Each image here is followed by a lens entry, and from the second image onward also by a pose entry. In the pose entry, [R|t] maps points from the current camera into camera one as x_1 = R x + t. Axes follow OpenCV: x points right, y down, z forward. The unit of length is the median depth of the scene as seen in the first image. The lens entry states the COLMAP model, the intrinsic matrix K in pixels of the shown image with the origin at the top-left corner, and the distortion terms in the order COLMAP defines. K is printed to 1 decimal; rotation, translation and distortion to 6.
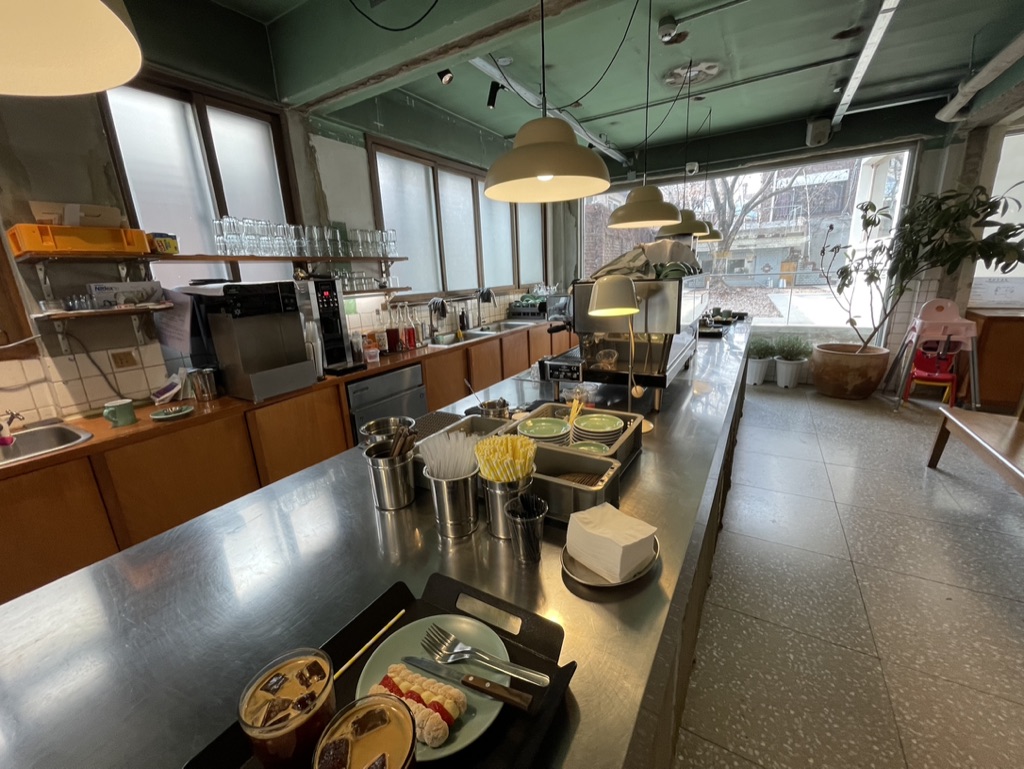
lens RADIAL K [[414.4, 0, 513.7], [0, 414.4, 383.8], [0, 0, 1]] dist [-0.019188, -0.000114]
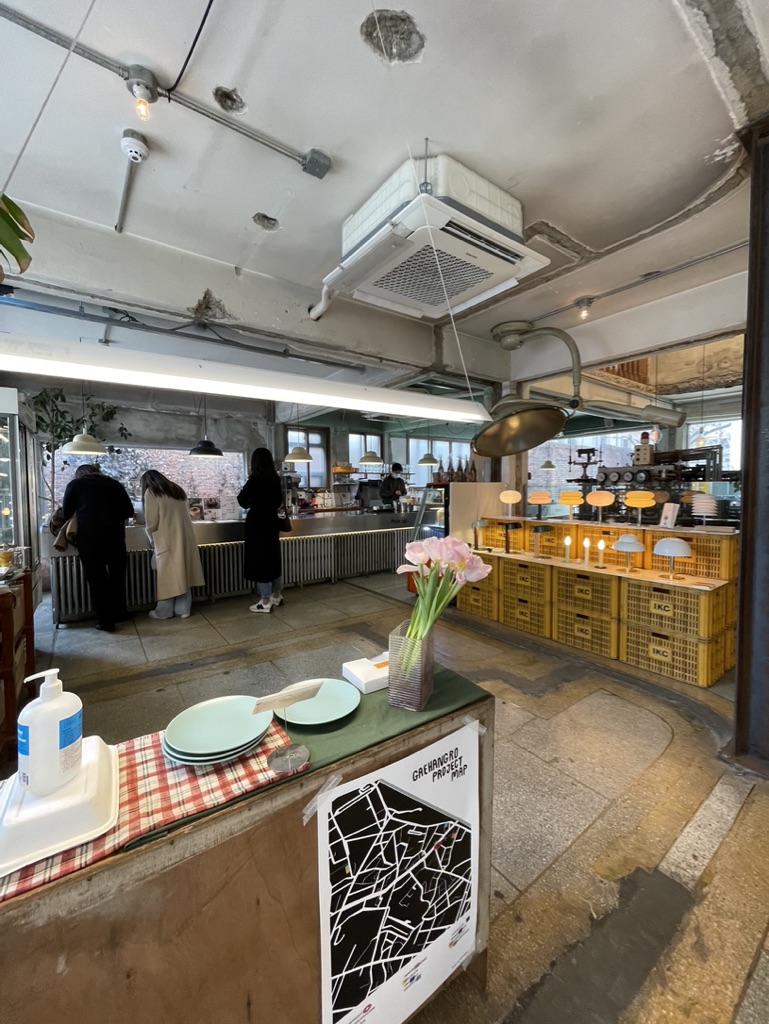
lens RADIAL K [[414.4, 0, 383.3], [0, 414.4, 508.8], [0, 0, 1]] dist [-0.019188, -0.000114]
pose [[0.916574, 0.051196, -0.396575, 0.859355], [-0.129661, 0.976235, -0.173649, 0.578368], [0.378260, 0.210583, 0.901429, -2.032111]]
